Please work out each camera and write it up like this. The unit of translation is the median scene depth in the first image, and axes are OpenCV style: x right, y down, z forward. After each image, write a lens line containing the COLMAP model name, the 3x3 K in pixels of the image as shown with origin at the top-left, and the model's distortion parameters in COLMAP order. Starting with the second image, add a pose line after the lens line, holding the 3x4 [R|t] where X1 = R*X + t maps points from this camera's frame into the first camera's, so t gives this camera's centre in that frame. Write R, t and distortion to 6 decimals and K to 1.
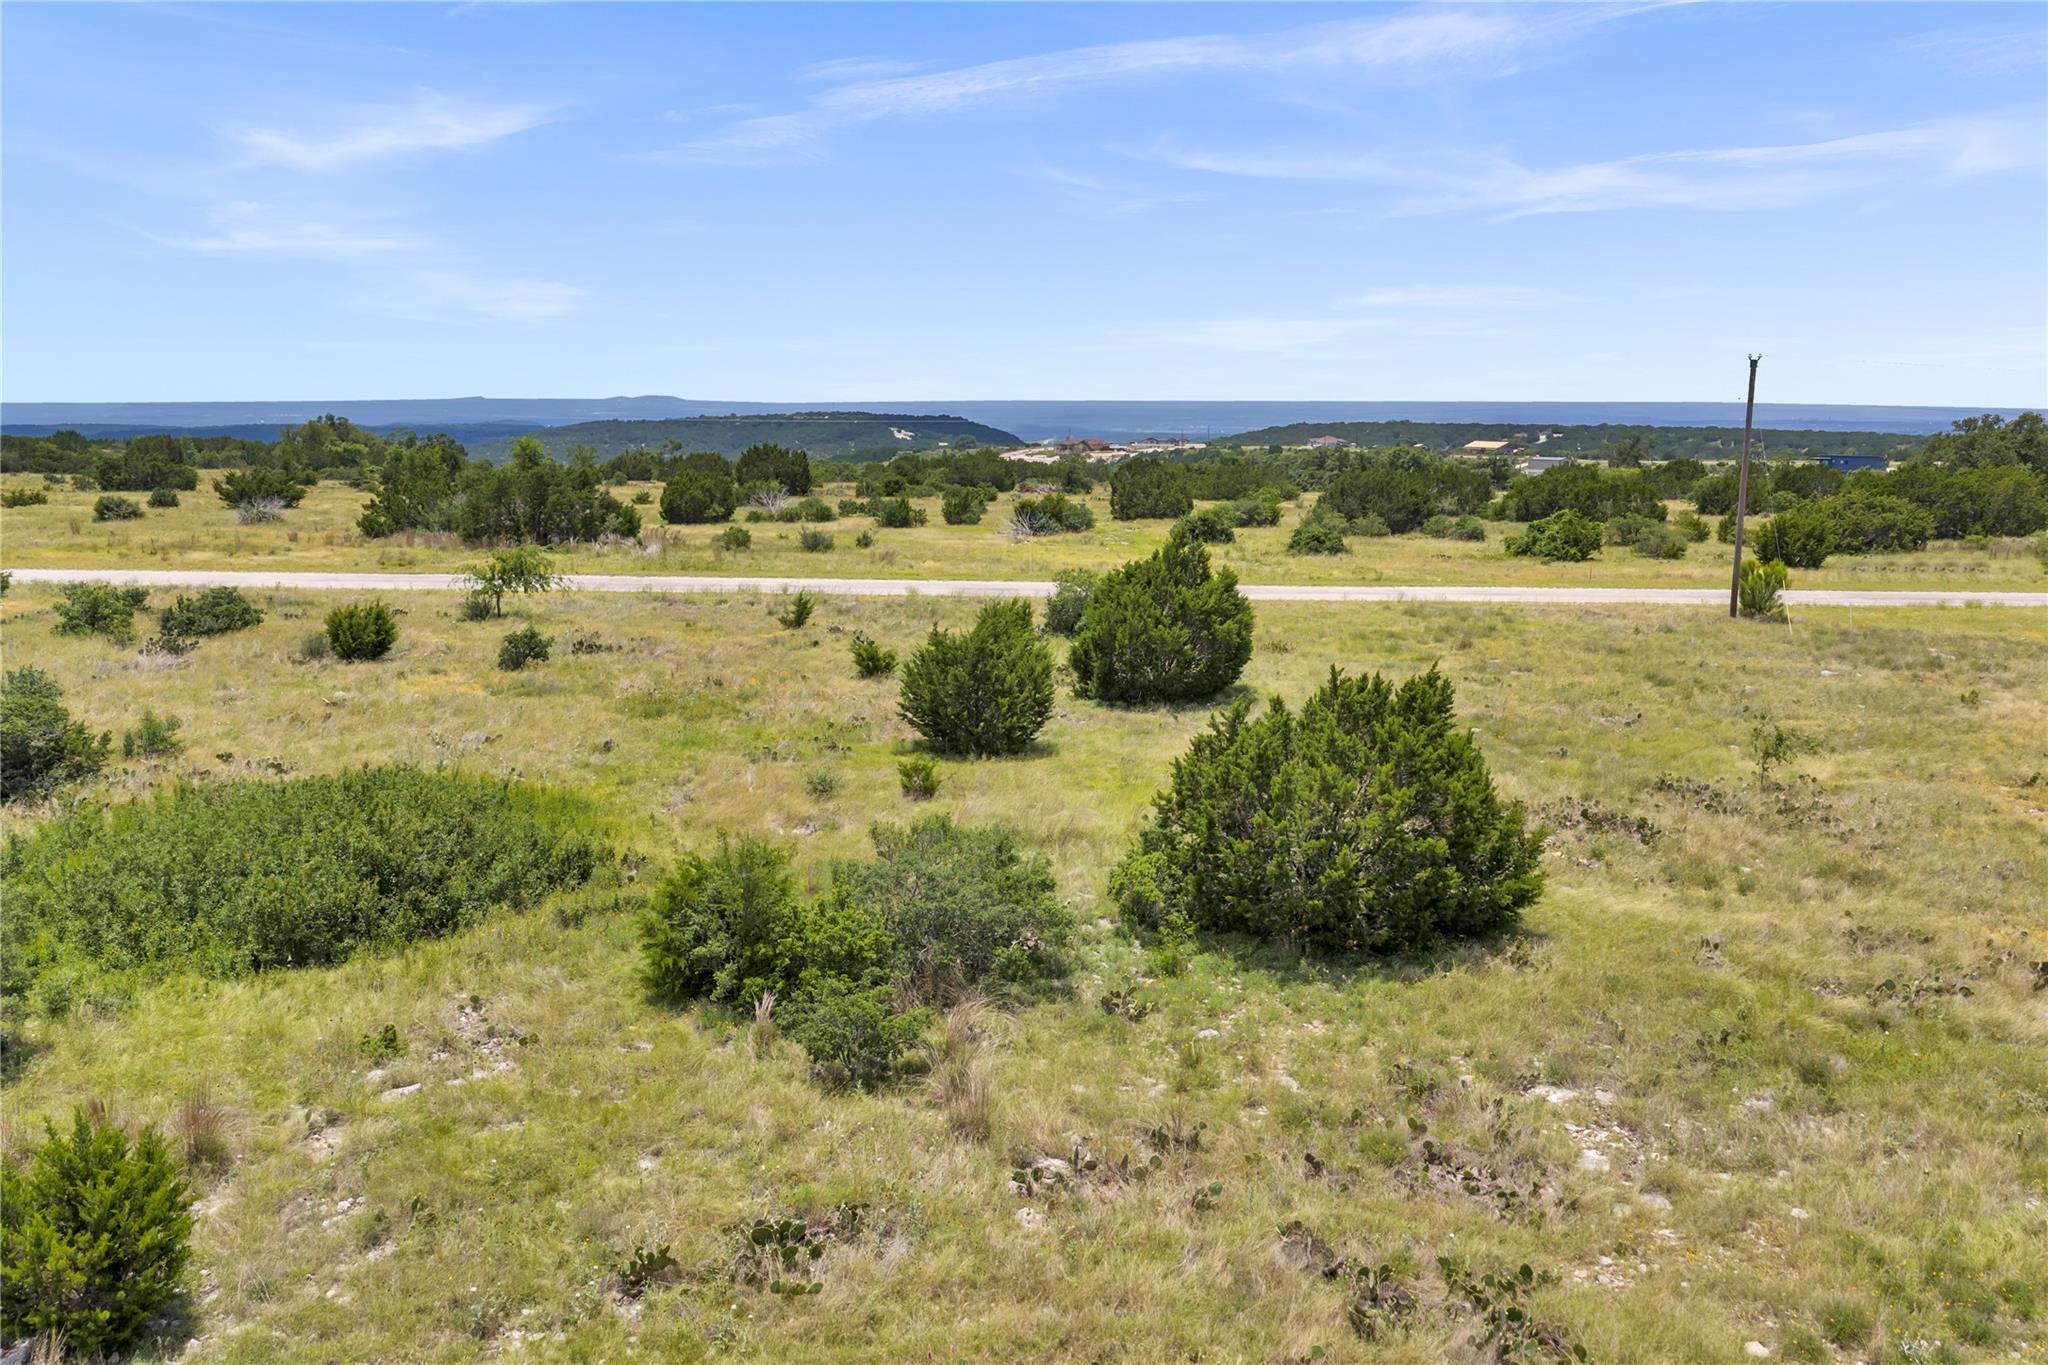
lens RADIAL K [[1688.7, 0, 1032.8], [0, 1688.7, 679.1], [0, 0, 1]] dist [0.016783, -0.033544]
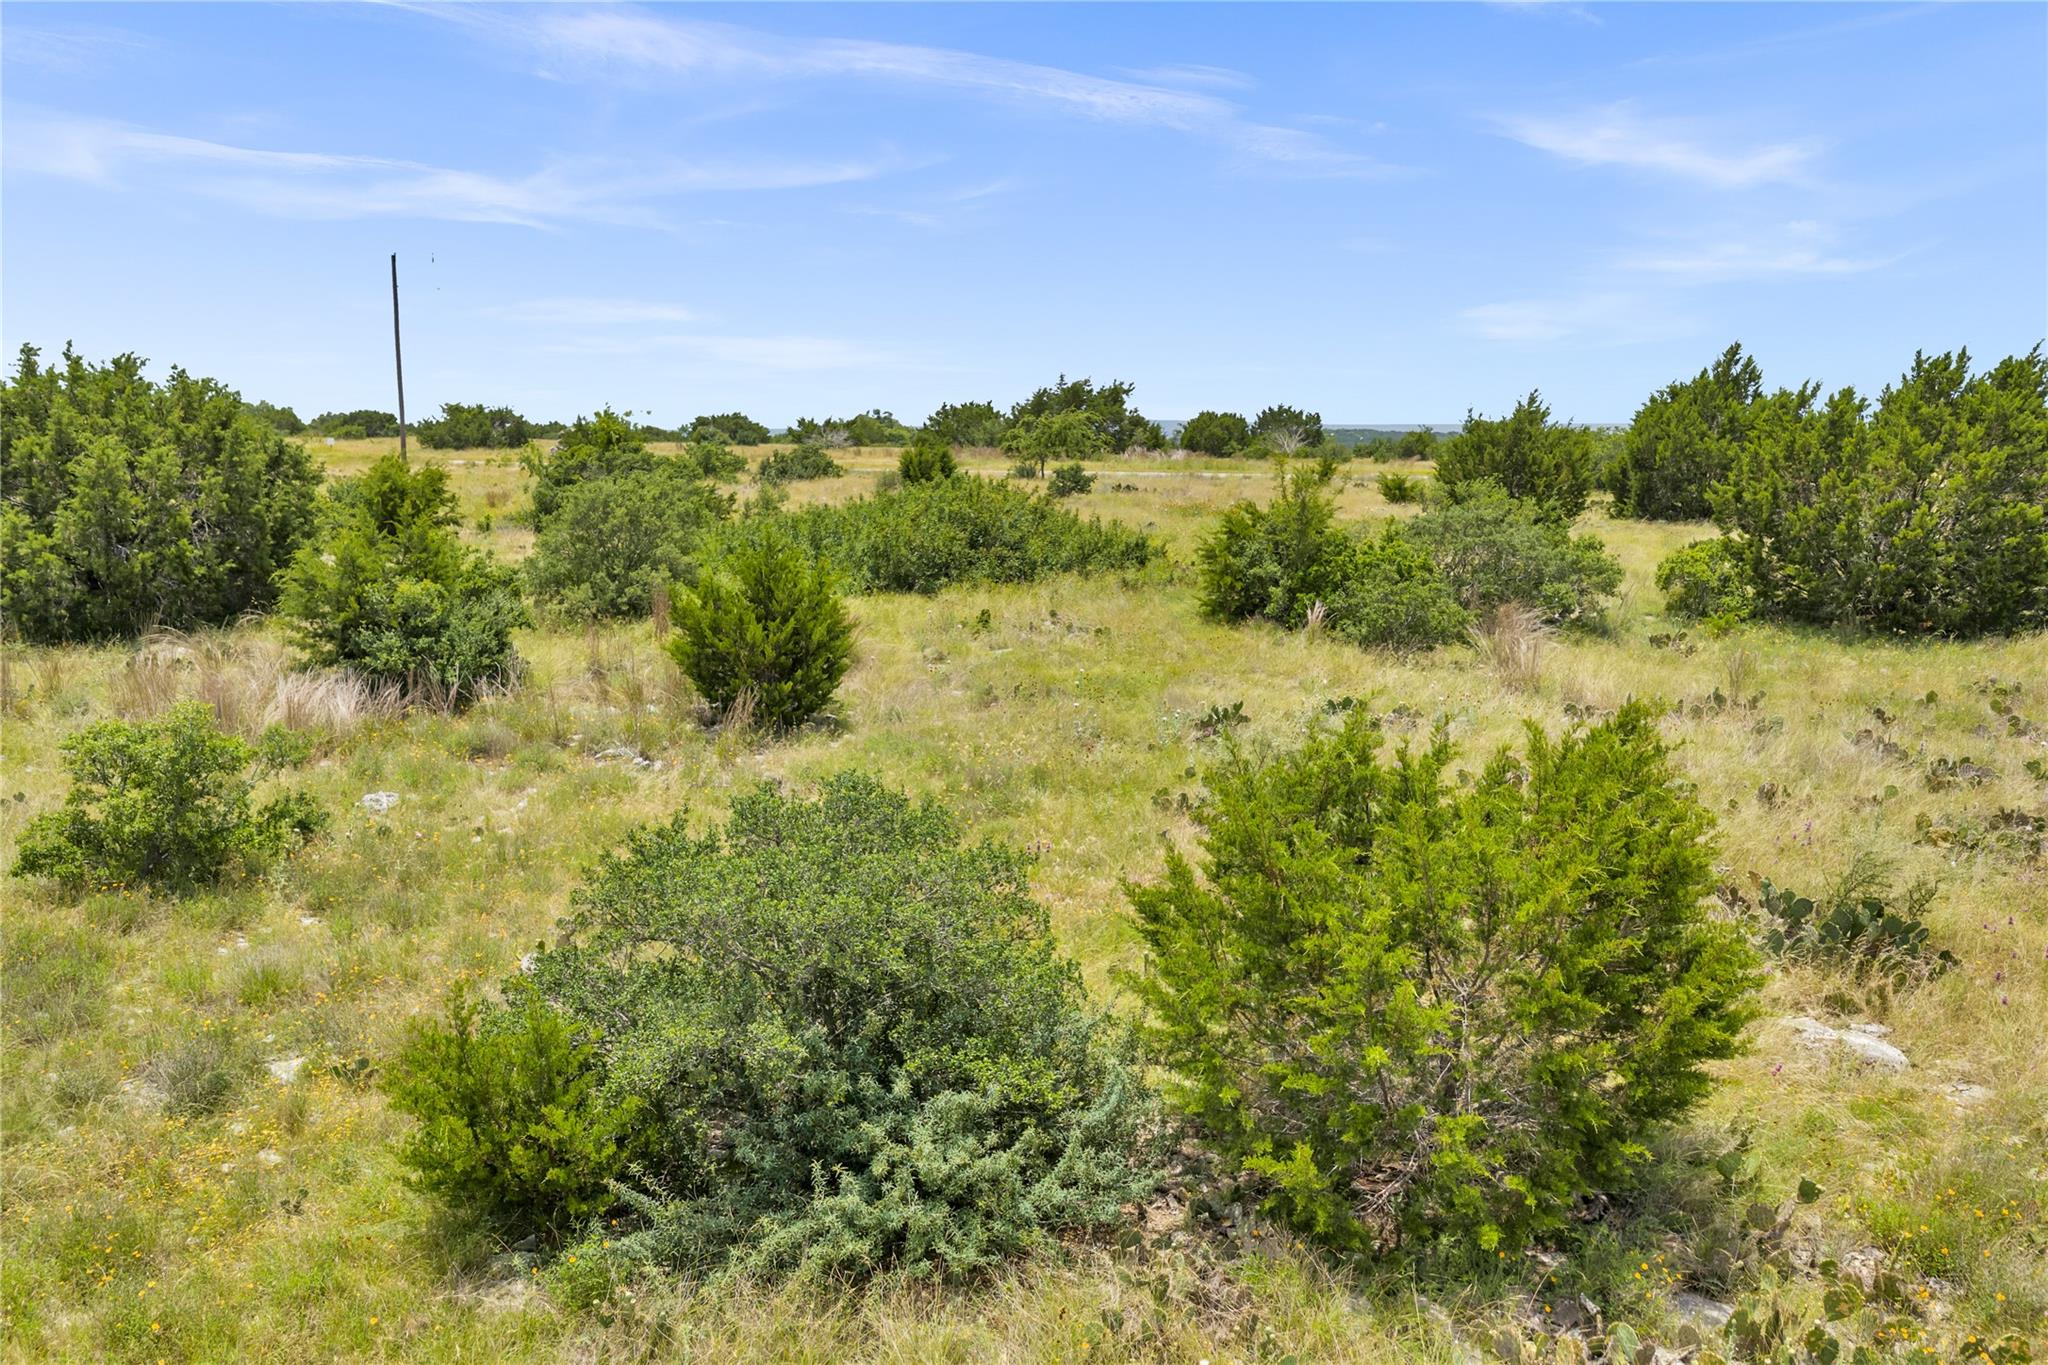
lens RADIAL K [[1688.7, 0, 1024.6], [0, 1688.7, 688.4], [0, 0, 1]] dist [0.016783, -0.033544]
pose [[0.956640, 0.035489, -0.289102, -0.021891], [-0.041416, 0.999038, -0.014409, 0.234901], [0.288312, 0.025757, 0.957190, -0.066053]]
